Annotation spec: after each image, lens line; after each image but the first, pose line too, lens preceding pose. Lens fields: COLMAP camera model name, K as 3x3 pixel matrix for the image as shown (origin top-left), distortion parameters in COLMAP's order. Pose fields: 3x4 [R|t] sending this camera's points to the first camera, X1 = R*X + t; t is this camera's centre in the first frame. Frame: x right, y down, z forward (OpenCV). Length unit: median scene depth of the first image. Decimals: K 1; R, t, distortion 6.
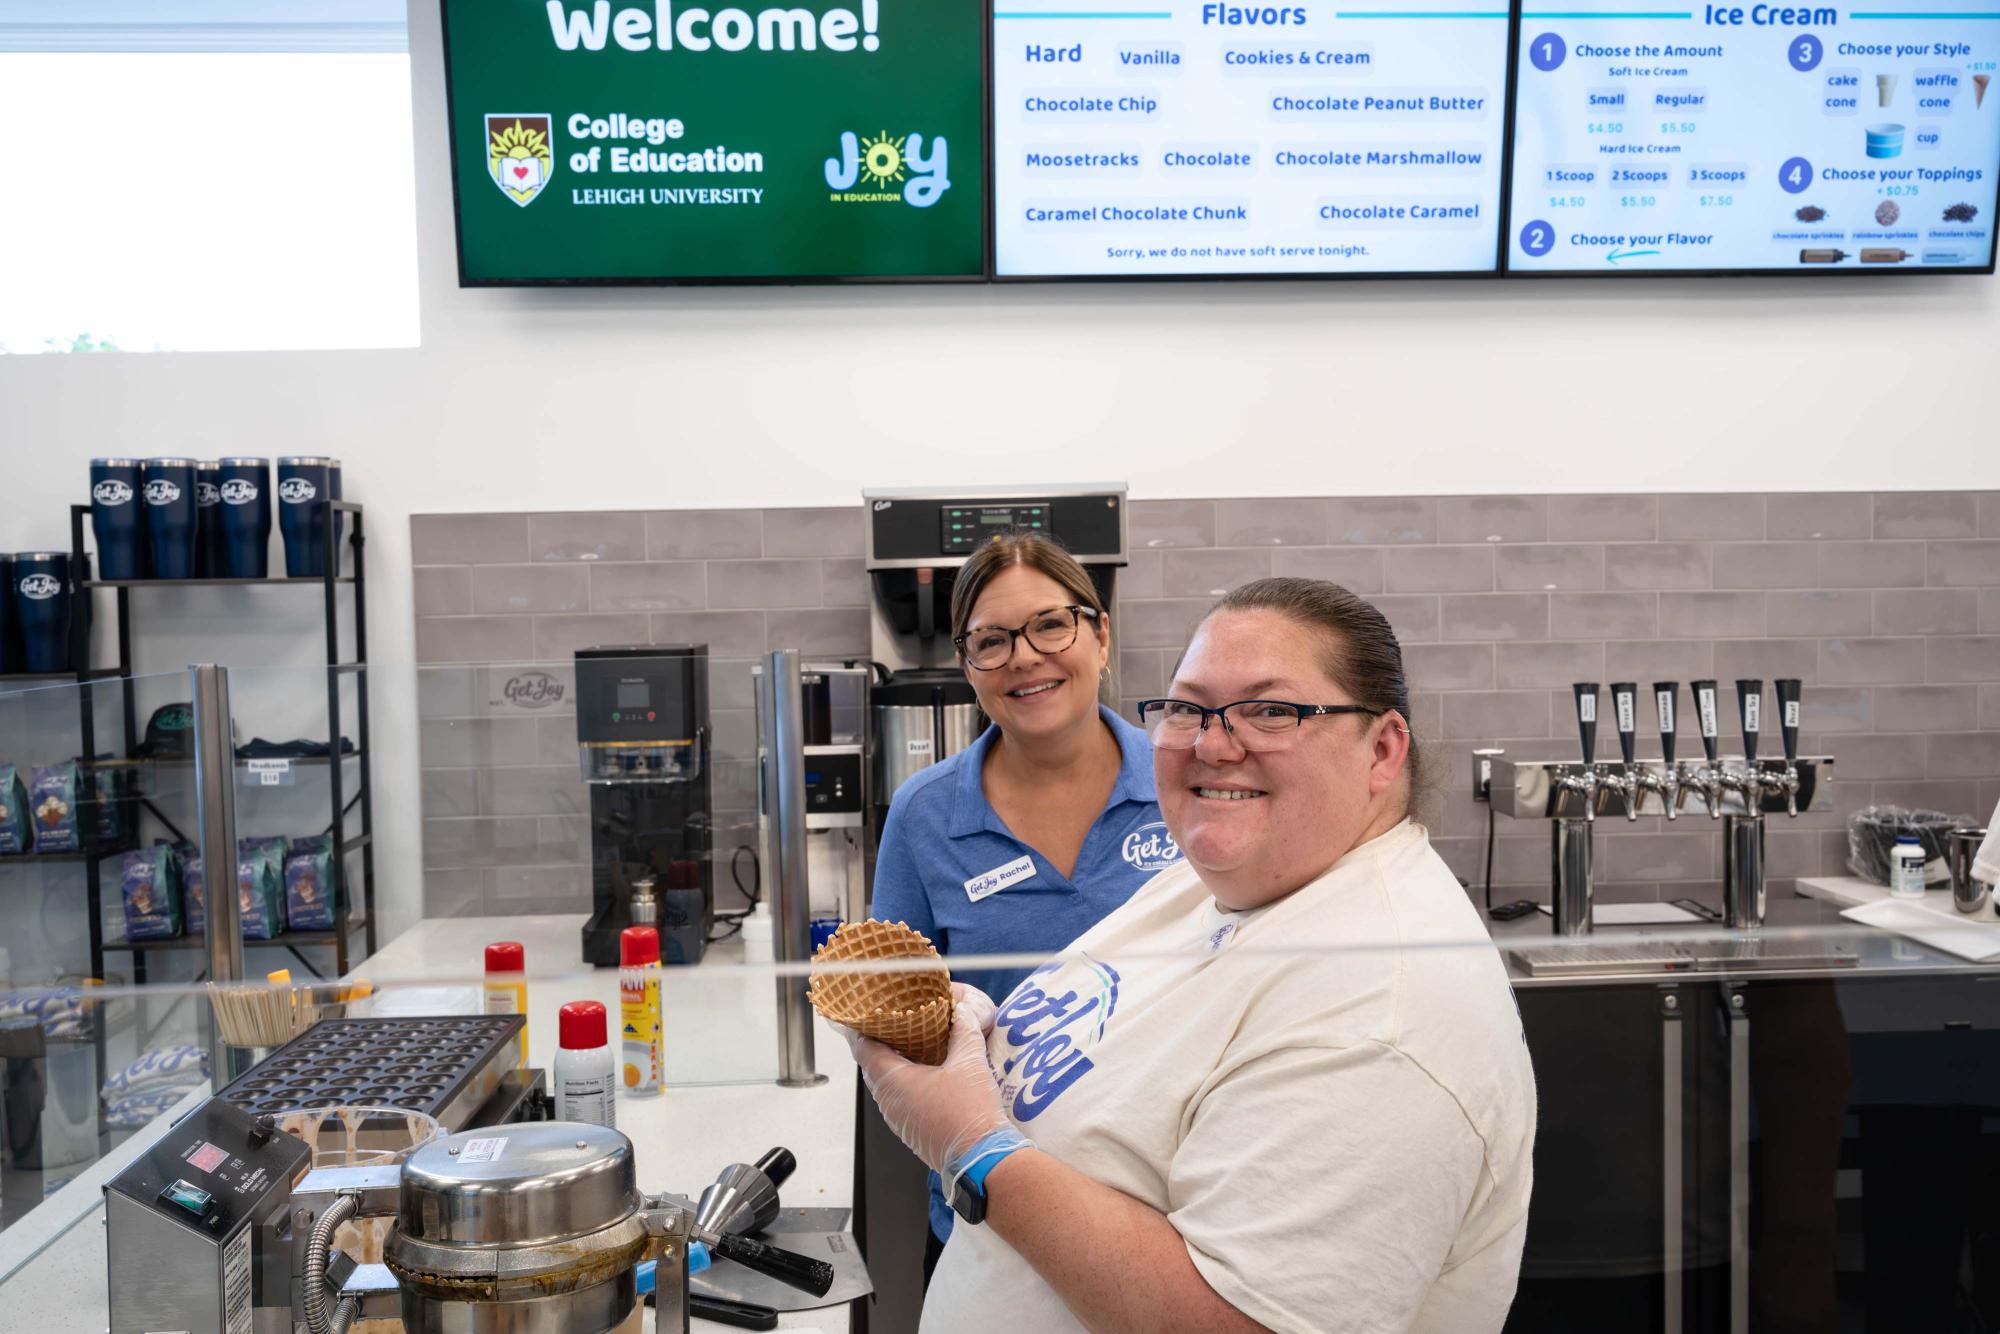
lens RADIAL K [[2041.7, 0, 1000.0], [0, 2041.7, 667.0], [0, 0, 1]] dist [-0.004414, 0.000185]
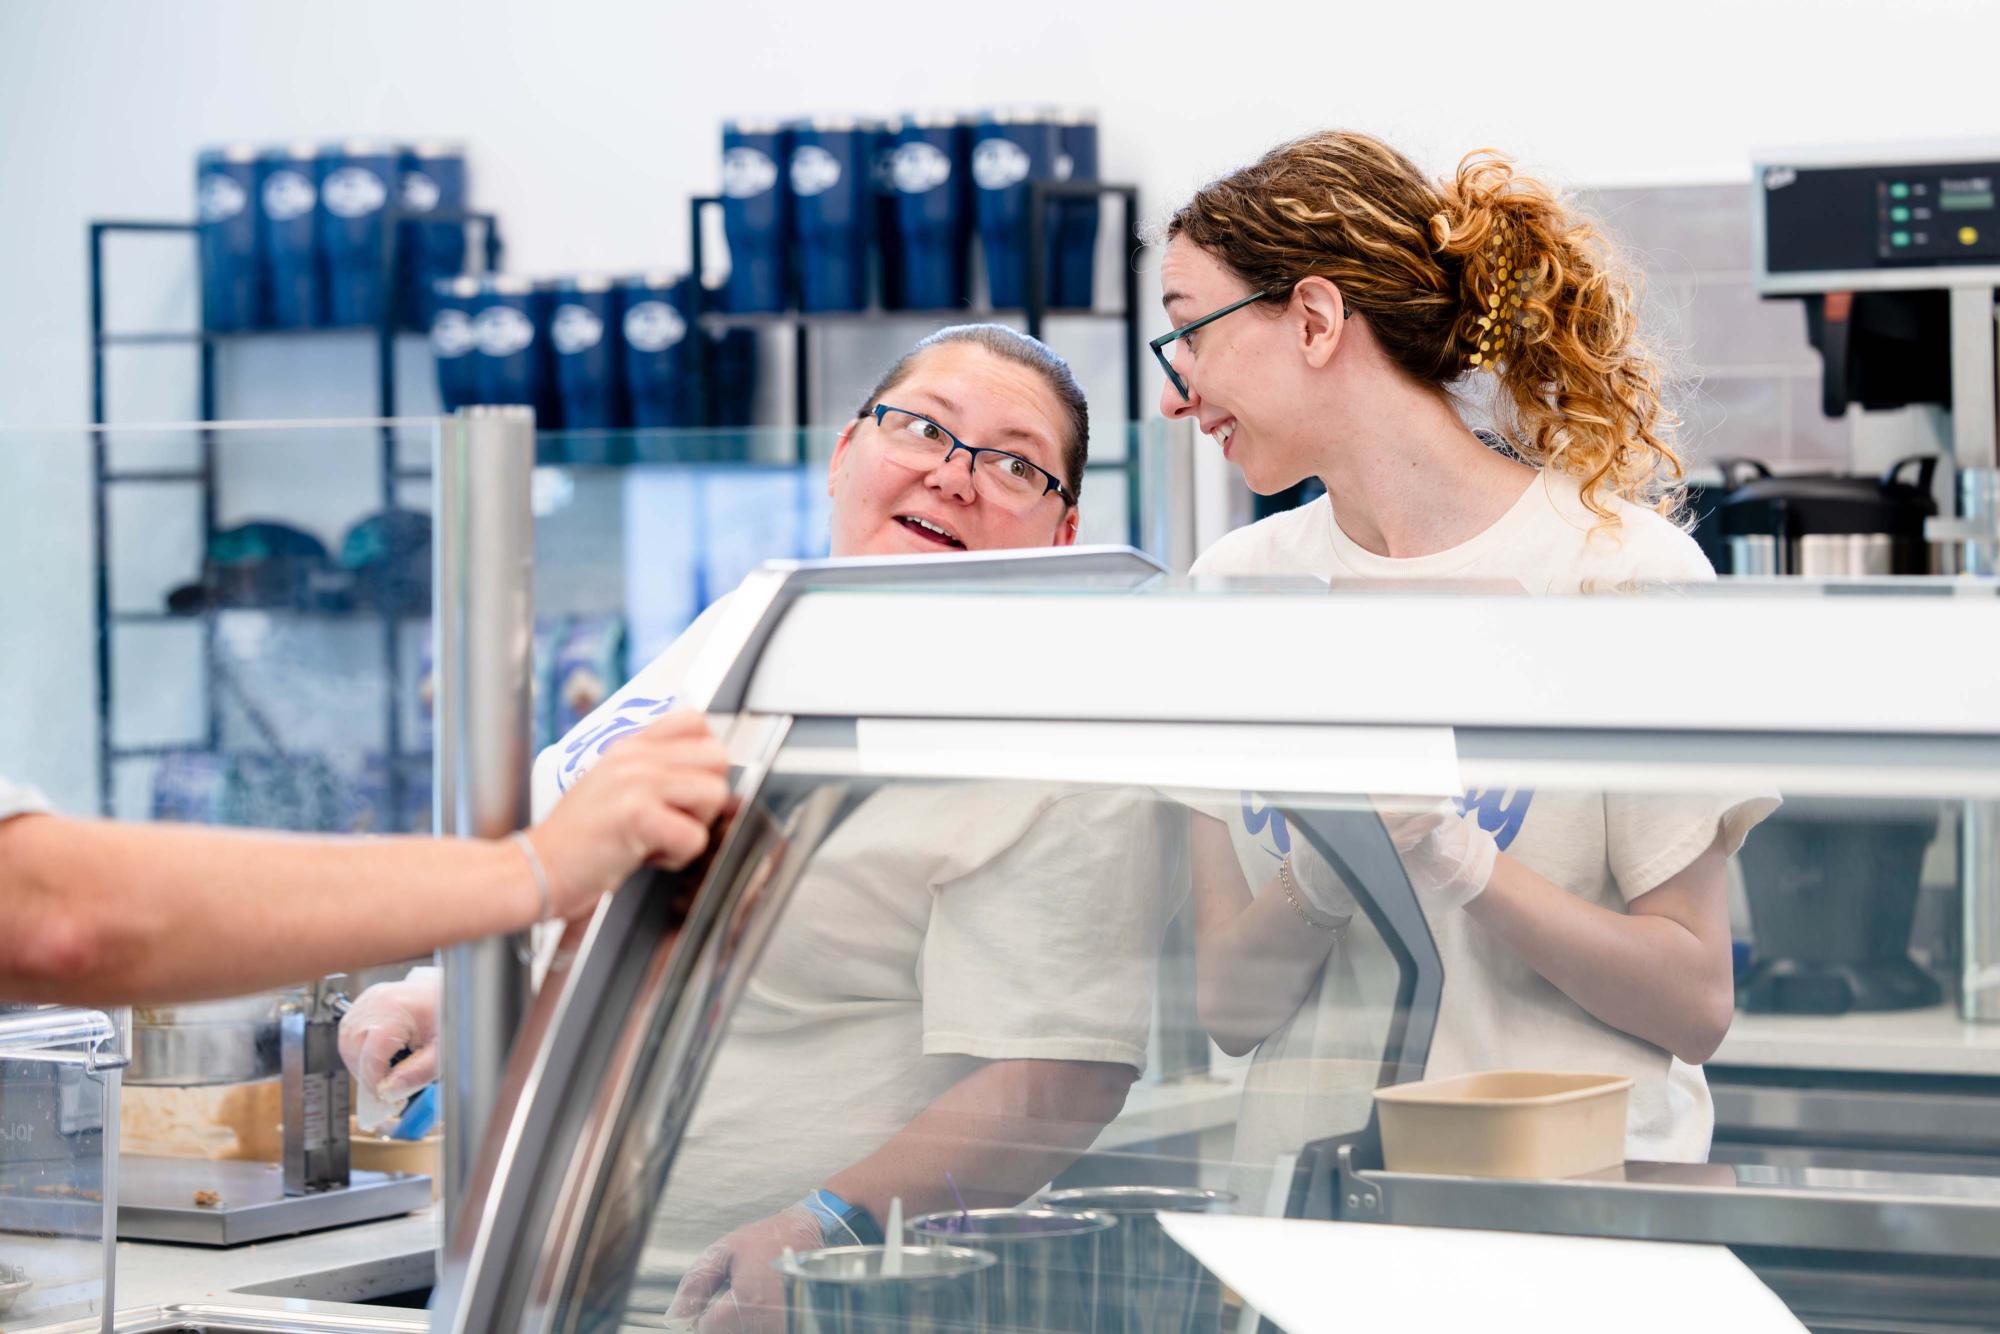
lens RADIAL K [[5989.8, 0, 1000.0], [0, 5989.8, 667.0], [0, 0, 1]] dist [-0.048884, 0.083994]
pose [[0.805156, 0.033047, -0.592142, 0.664102], [-0.025340, 0.999451, 0.021323, 0.021528], [0.592522, -0.002163, 0.805552, -0.384272]]
